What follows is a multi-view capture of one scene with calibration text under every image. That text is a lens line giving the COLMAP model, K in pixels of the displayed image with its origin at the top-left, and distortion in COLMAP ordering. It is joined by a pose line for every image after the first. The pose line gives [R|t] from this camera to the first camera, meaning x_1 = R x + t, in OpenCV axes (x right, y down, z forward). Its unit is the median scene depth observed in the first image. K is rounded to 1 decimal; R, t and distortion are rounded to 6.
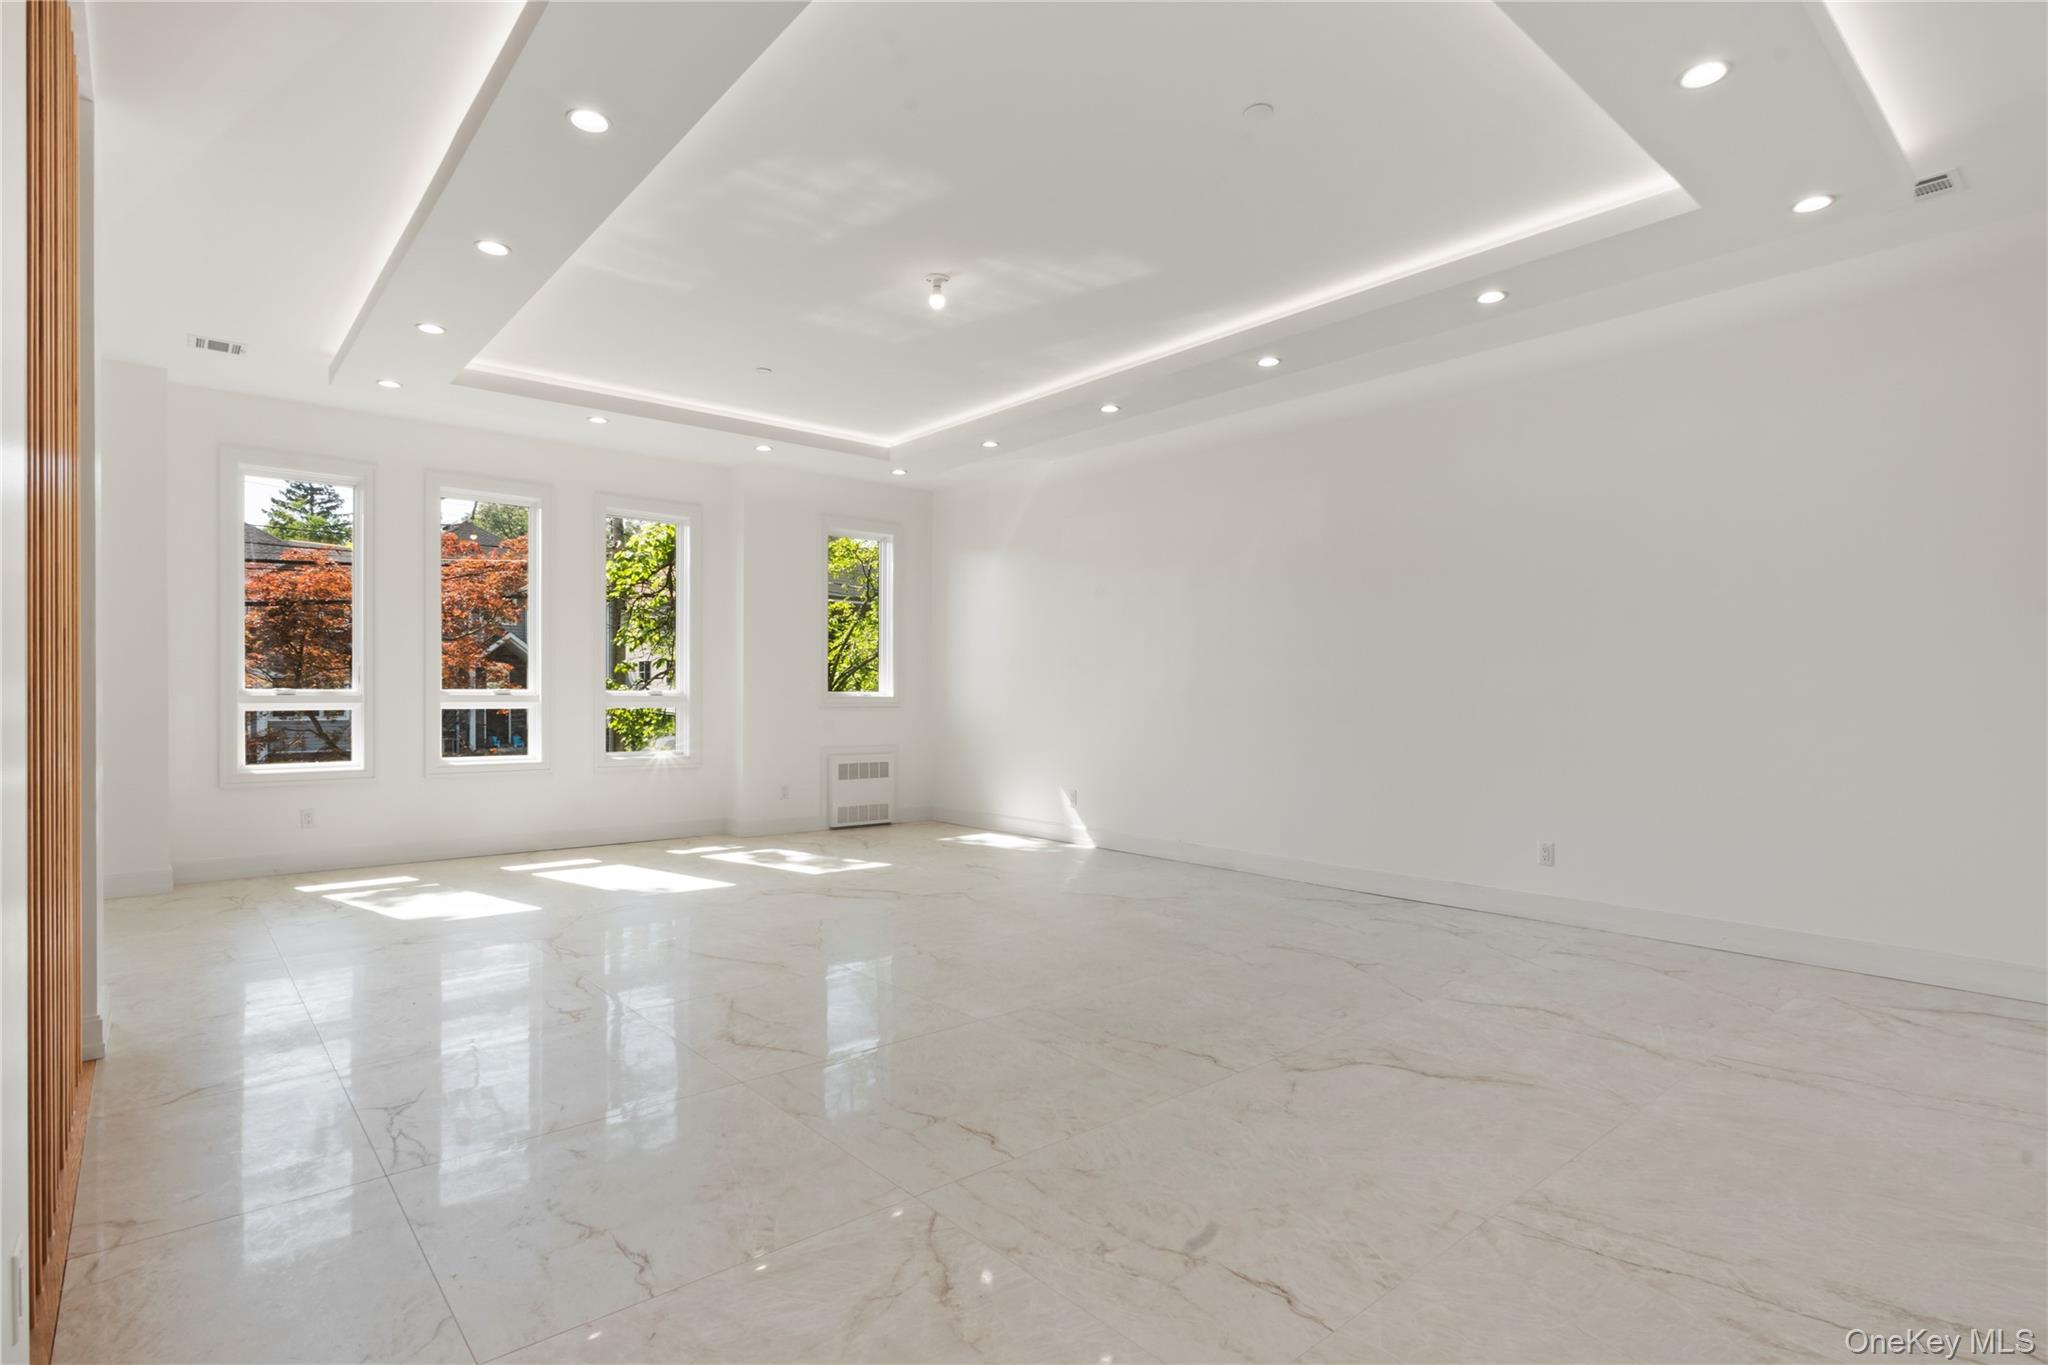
lens RADIAL K [[1026.0, 0, 977.1], [0, 1026.0, 688.8], [0, 0, 1]] dist [0.012637, -0.002053]
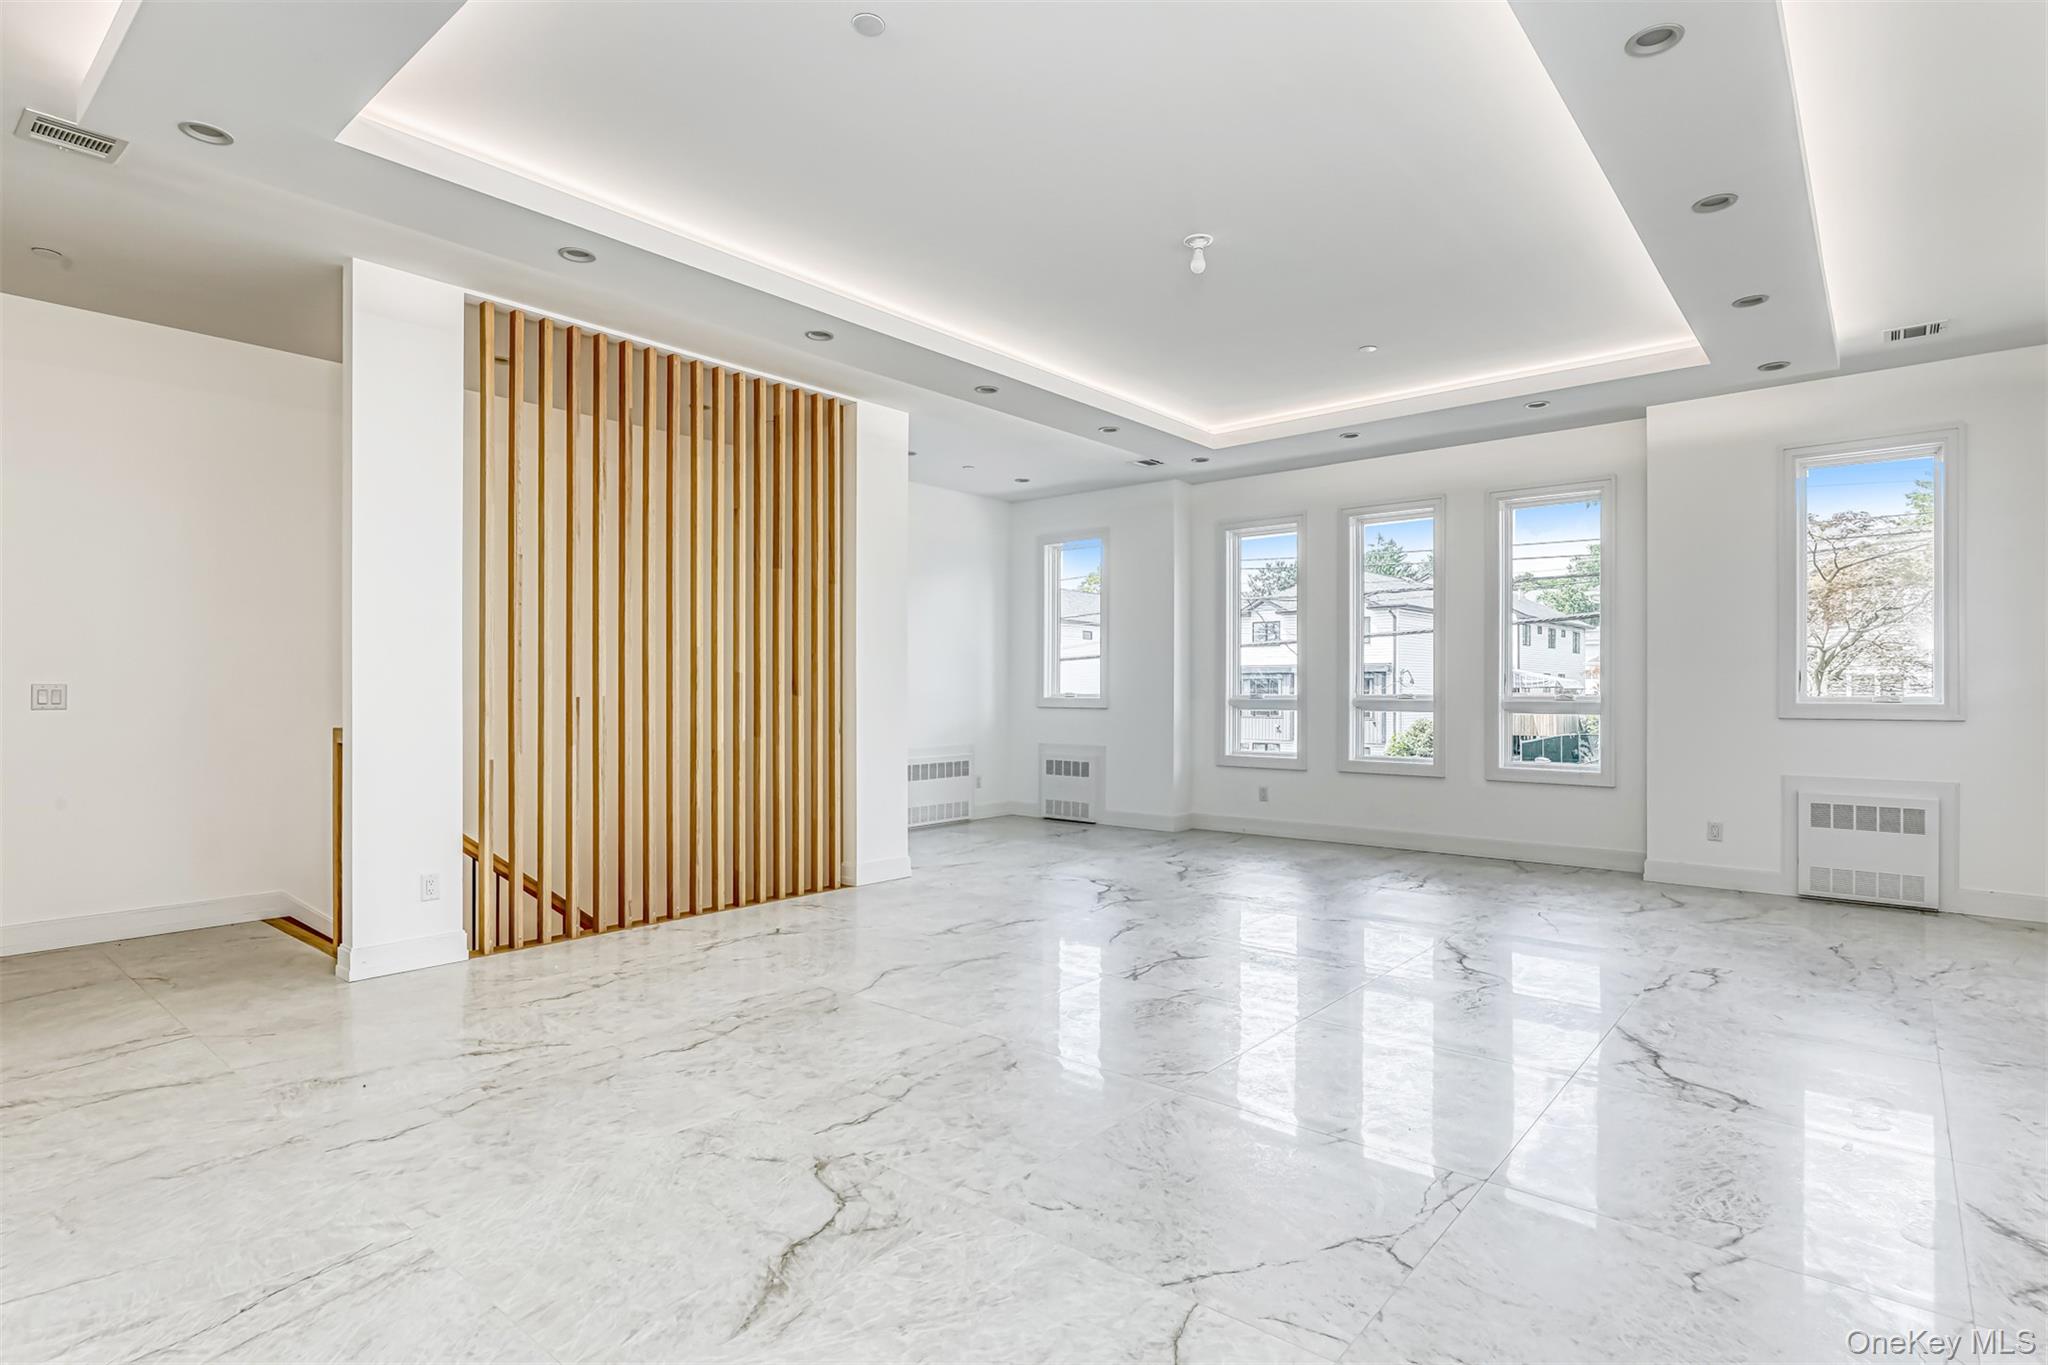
lens RADIAL K [[1051.5, 0, 1018.0], [0, 1051.5, 687.3], [0, 0, 1]] dist [-0.006696, -0.000083]
pose [[0.172154, 0.003194, -0.985065, 1.115403], [-0.001921, 0.999994, 0.002907, -0.000549], [0.985068, 0.001392, 0.172159, 0.993161]]
